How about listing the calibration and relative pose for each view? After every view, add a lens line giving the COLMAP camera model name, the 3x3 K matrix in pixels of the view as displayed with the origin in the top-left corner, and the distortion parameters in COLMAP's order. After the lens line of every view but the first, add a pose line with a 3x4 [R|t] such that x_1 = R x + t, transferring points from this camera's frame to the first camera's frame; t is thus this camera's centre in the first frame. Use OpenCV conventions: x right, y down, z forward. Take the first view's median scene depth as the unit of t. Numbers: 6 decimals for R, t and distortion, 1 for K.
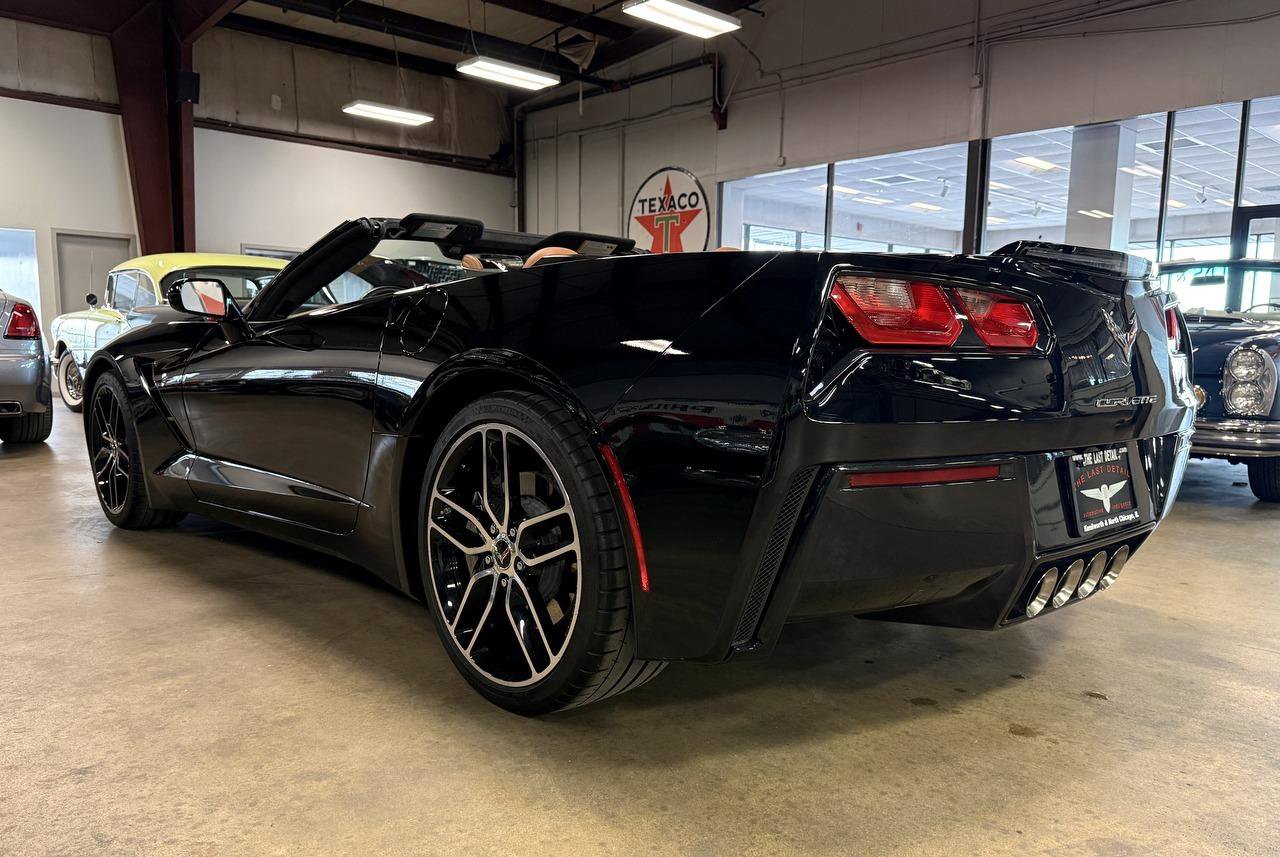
lens RADIAL K [[1035.2, 0, 667.7], [0, 1035.2, 469.8], [0, 0, 1]] dist [0.039047, -0.055061]
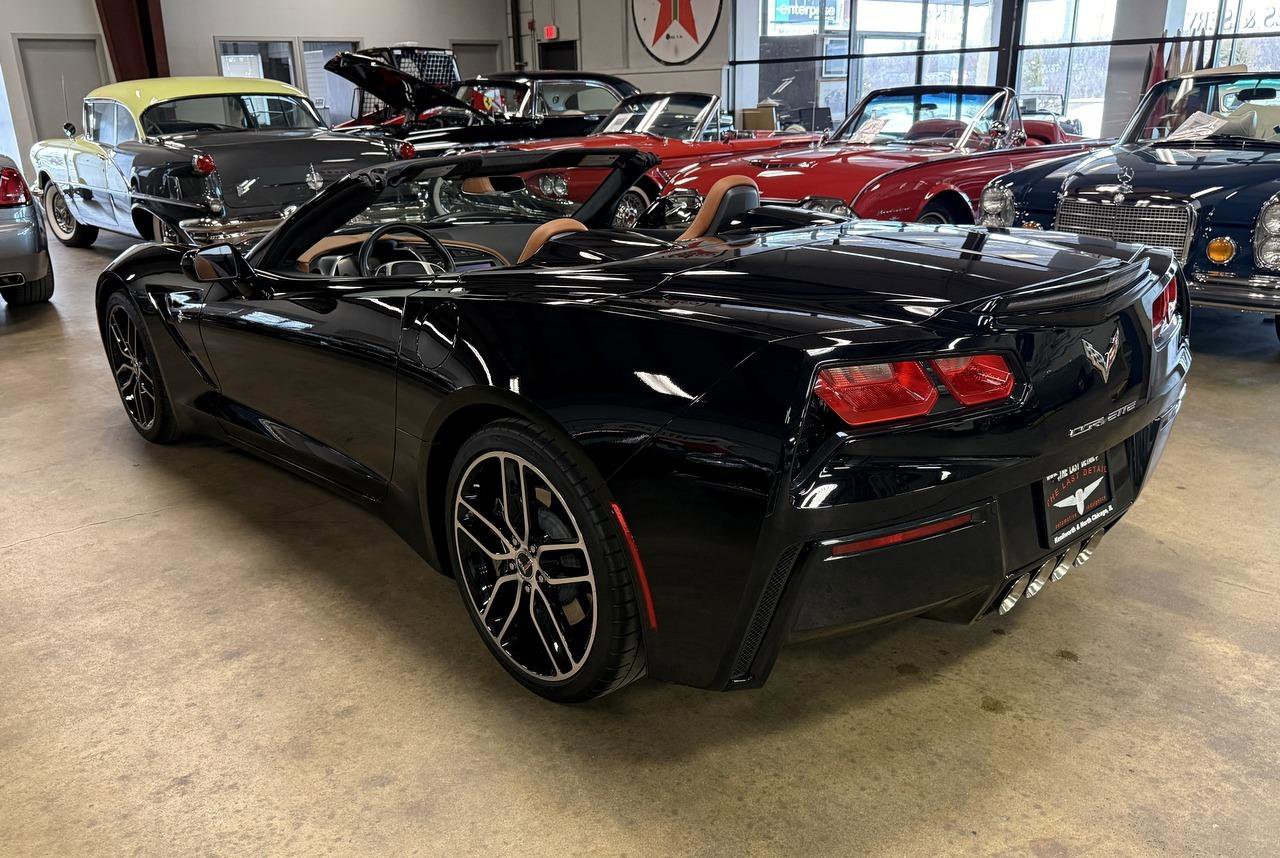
lens RADIAL K [[1085.1, 0, 656.8], [0, 1085.1, 462.5], [0, 0, 1]] dist [0.060327, -0.092758]
pose [[0.999185, -0.025576, -0.031215, 0.020691], [0.031697, 0.976137, 0.214831, -0.271232], [0.024976, -0.215646, 0.976152, -0.106097]]
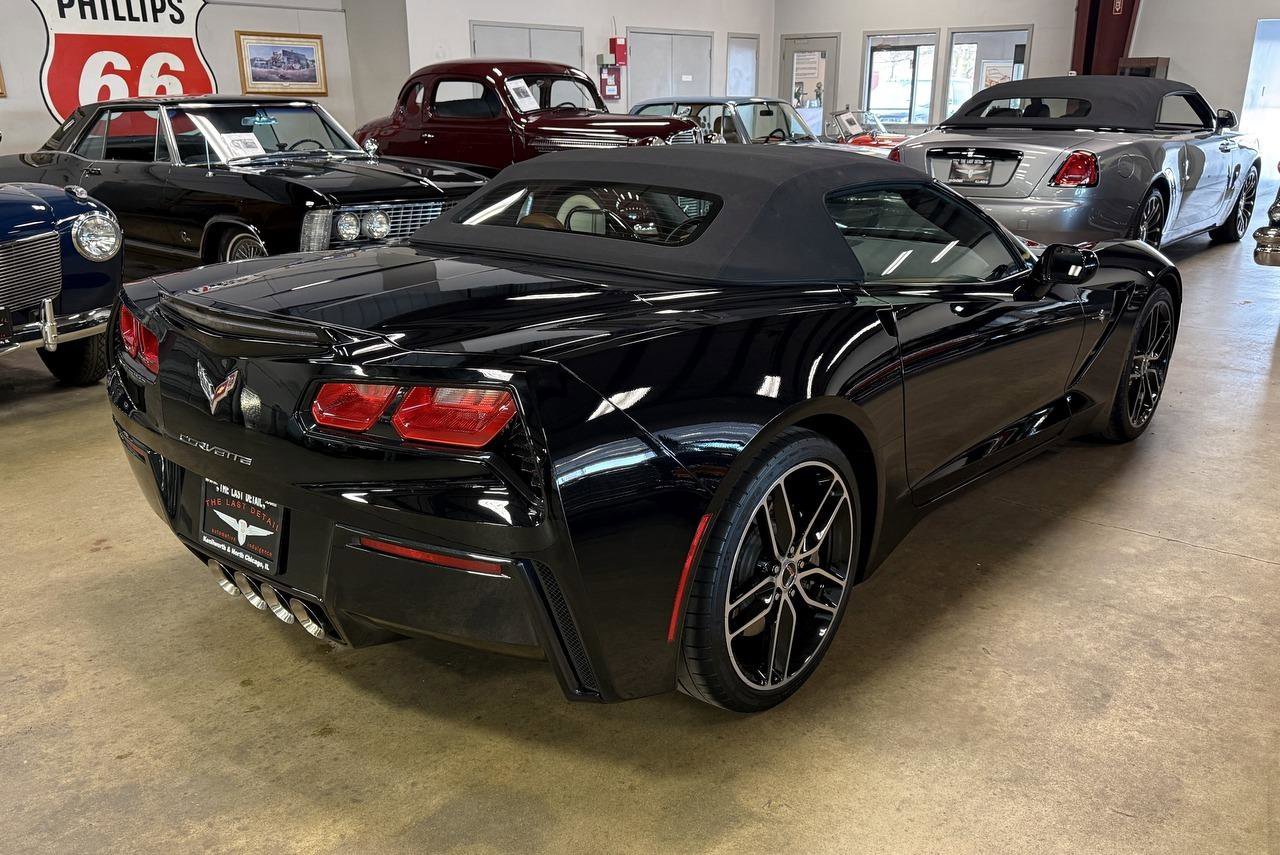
lens RADIAL K [[1148.7, 0, 637.6], [0, 1148.7, 489.3], [0, 0, 1]] dist [0.068916, -0.106618]
pose [[0.065653, 0.325588, -0.943230, 1.585064], [-0.111061, 0.941780, 0.317357, -0.446731], [0.991643, 0.083920, 0.097991, 1.301332]]
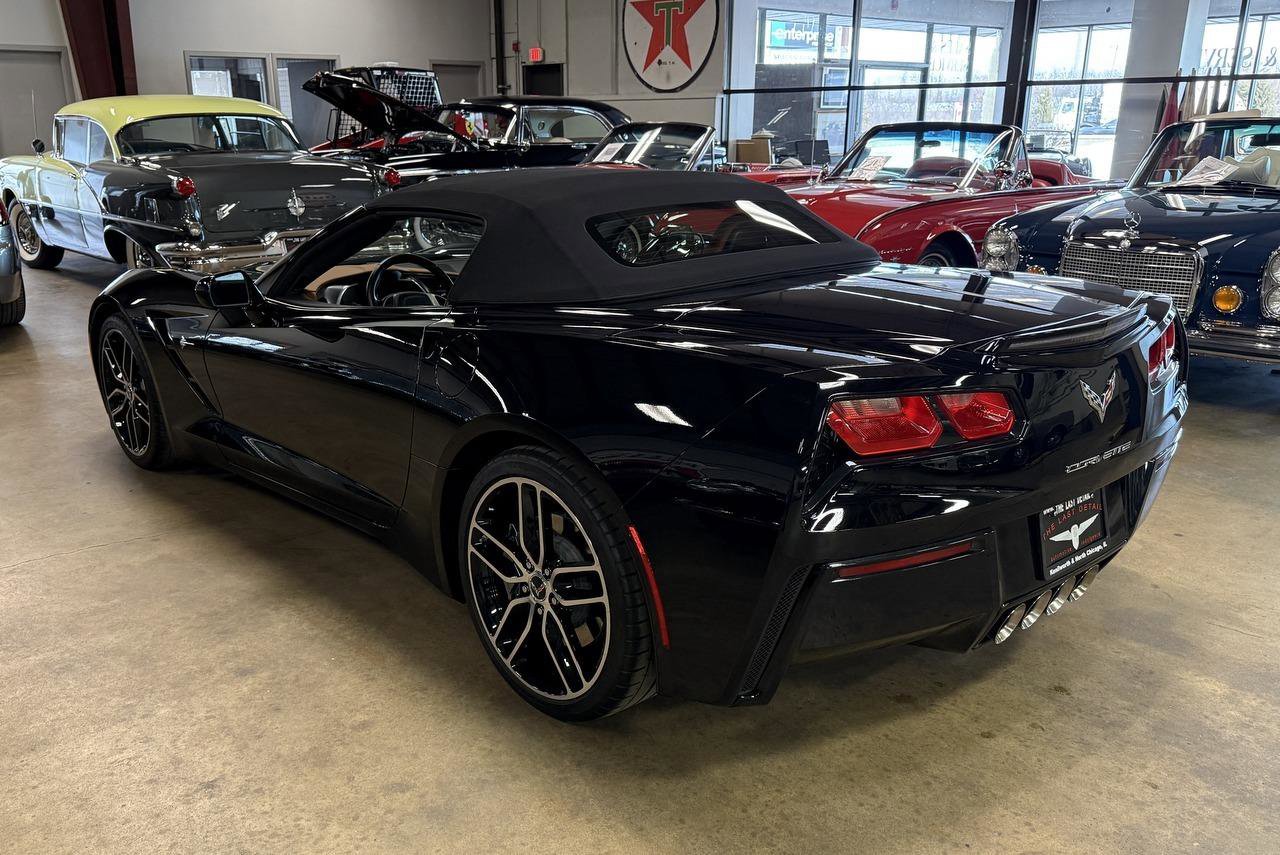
lens RADIAL K [[1157.7, 0, 635.3], [0, 1157.7, 513.0], [0, 0, 1]] dist [0.082104, -0.134247]
pose [[0.999614, -0.003753, -0.027534, -0.016224], [0.009585, 0.976596, 0.214870, -0.274869], [0.026083, -0.215051, 0.976255, -0.233310]]
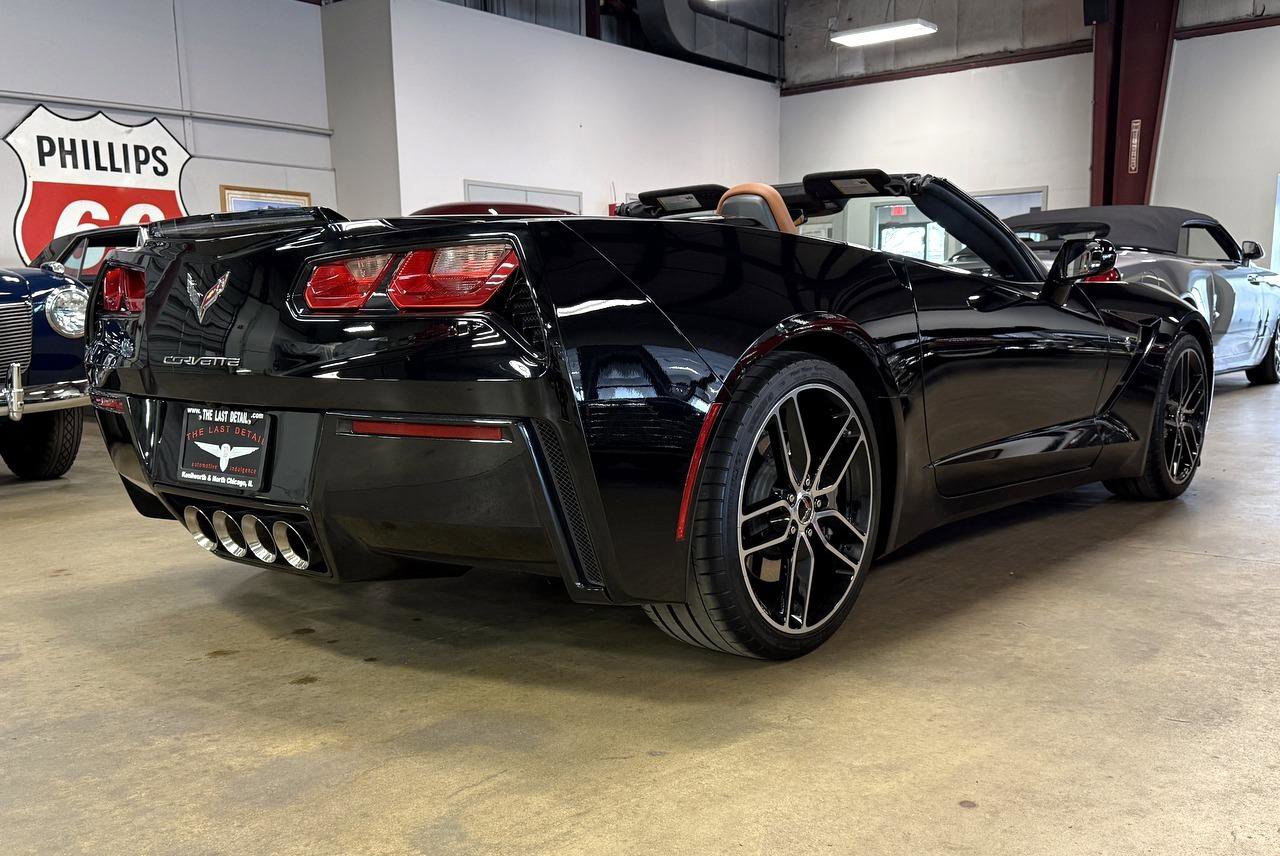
lens RADIAL K [[1272.3, 0, 644.6], [0, 1272.3, 535.1], [0, 0, 1]] dist [0.116192, -0.235528]
pose [[0.071477, 0.159414, -0.984621, 1.722852], [-0.105297, 0.982836, 0.151481, -0.133329], [0.991869, 0.092850, 0.087035, 1.321345]]
